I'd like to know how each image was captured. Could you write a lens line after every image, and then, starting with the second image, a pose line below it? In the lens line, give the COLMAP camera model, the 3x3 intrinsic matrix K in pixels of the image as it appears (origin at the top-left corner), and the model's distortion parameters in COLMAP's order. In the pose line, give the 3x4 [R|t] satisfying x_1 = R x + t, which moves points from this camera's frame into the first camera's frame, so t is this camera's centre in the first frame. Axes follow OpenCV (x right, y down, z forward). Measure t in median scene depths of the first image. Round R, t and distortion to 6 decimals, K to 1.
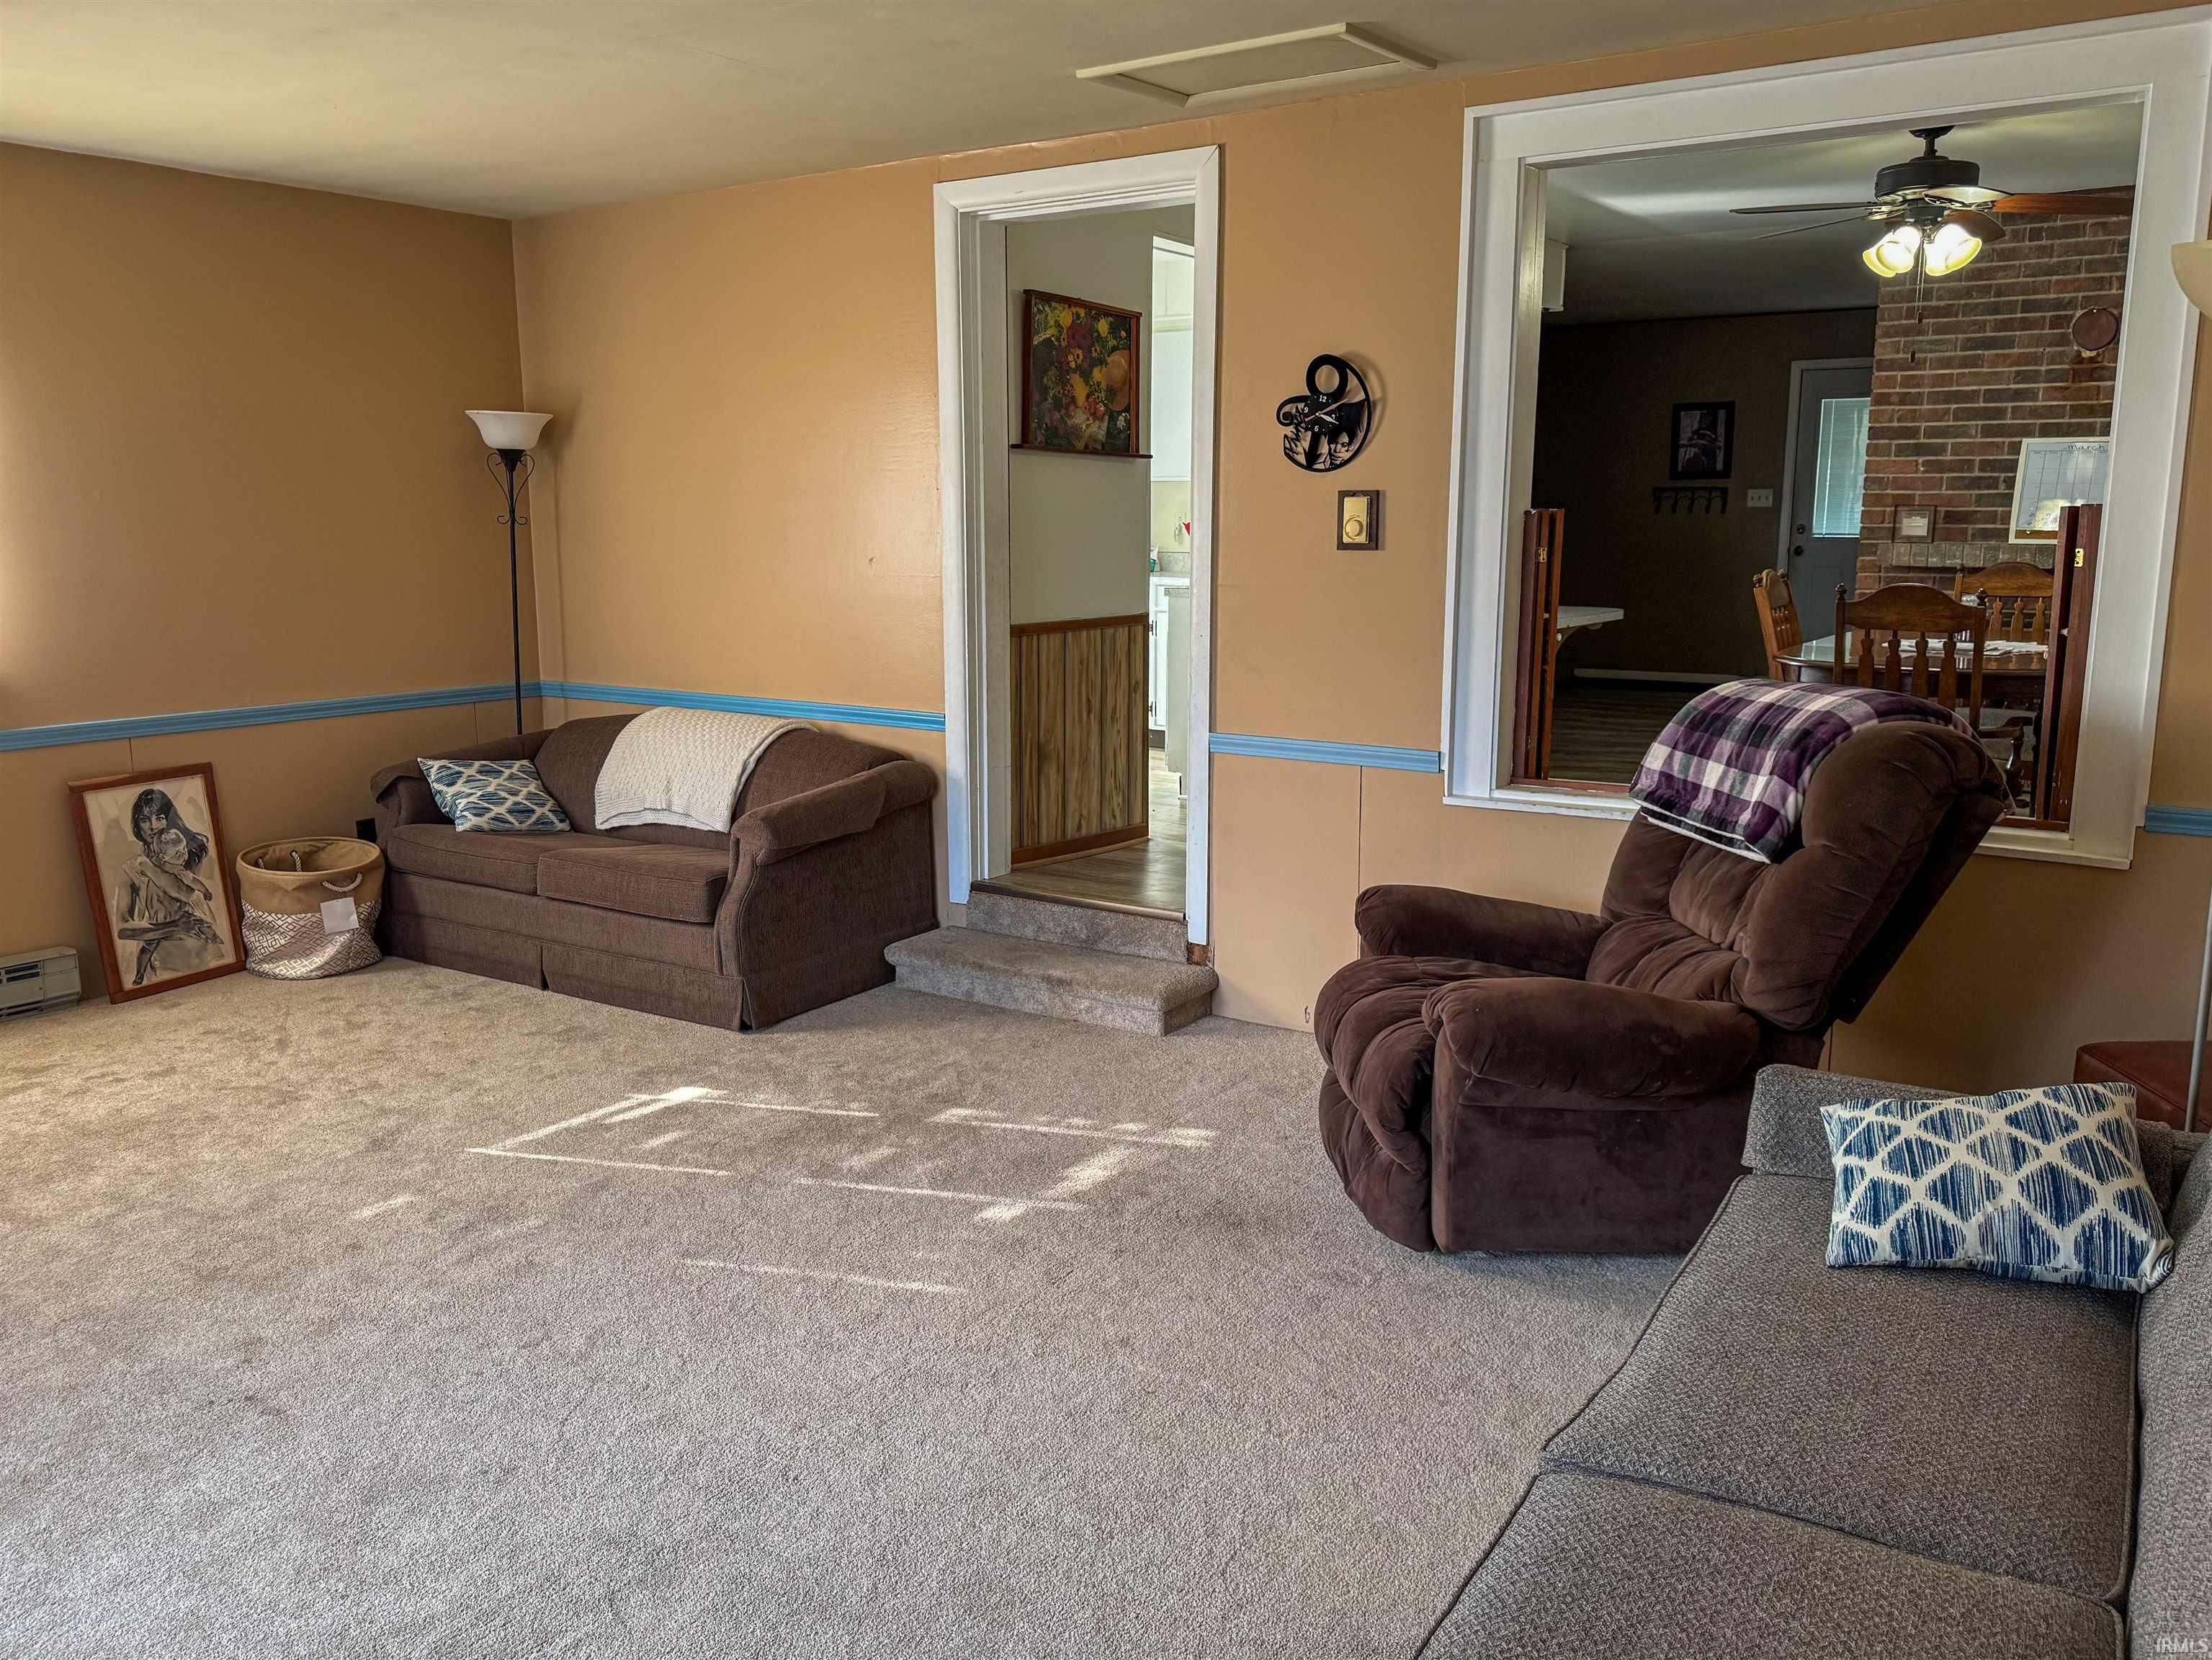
lens RADIAL K [[1758.2, 0, 1108.5], [0, 1758.2, 872.4], [0, 0, 1]] dist [0.159672, -0.263438]
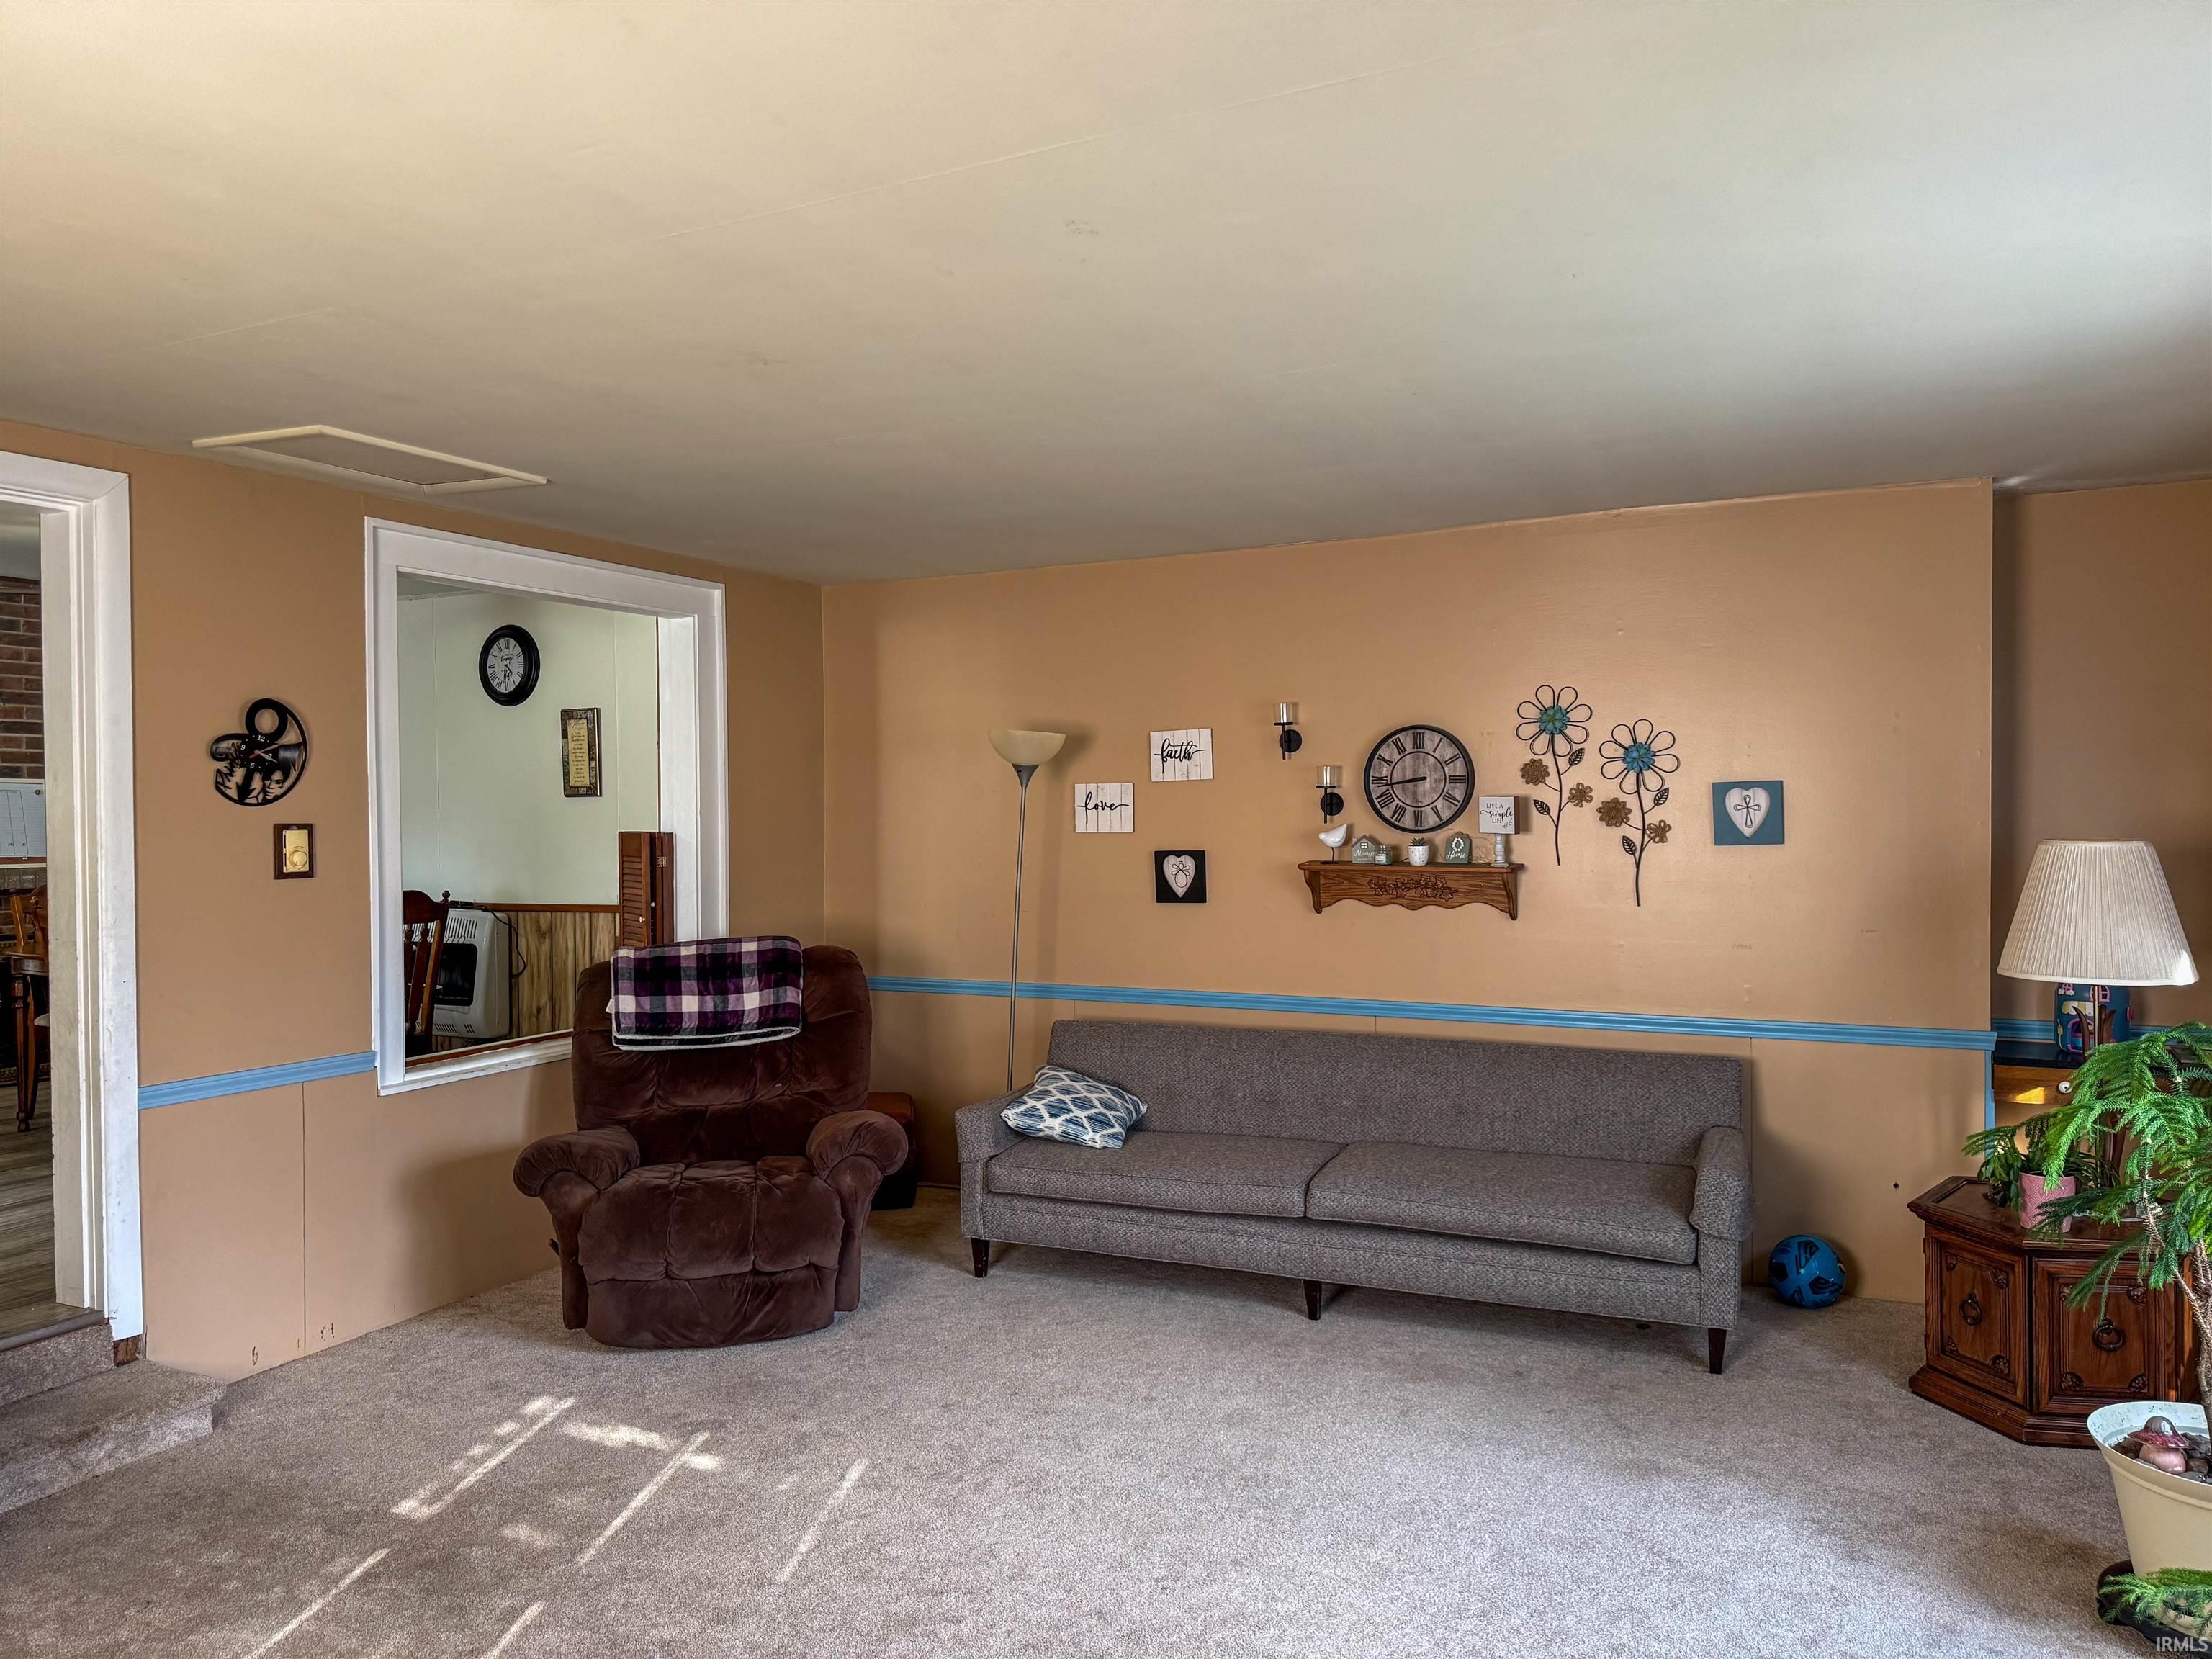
lens RADIAL K [[1699.9, 0, 1106.0], [0, 1699.9, 829.5], [0, 0, 1]] dist [0.005972, -0.002326]
pose [[-0.177045, -0.010178, 0.984150, -0.939178], [0.204803, 0.977676, 0.046954, -0.158263], [-0.962658, 0.209870, -0.171008, 0.699300]]
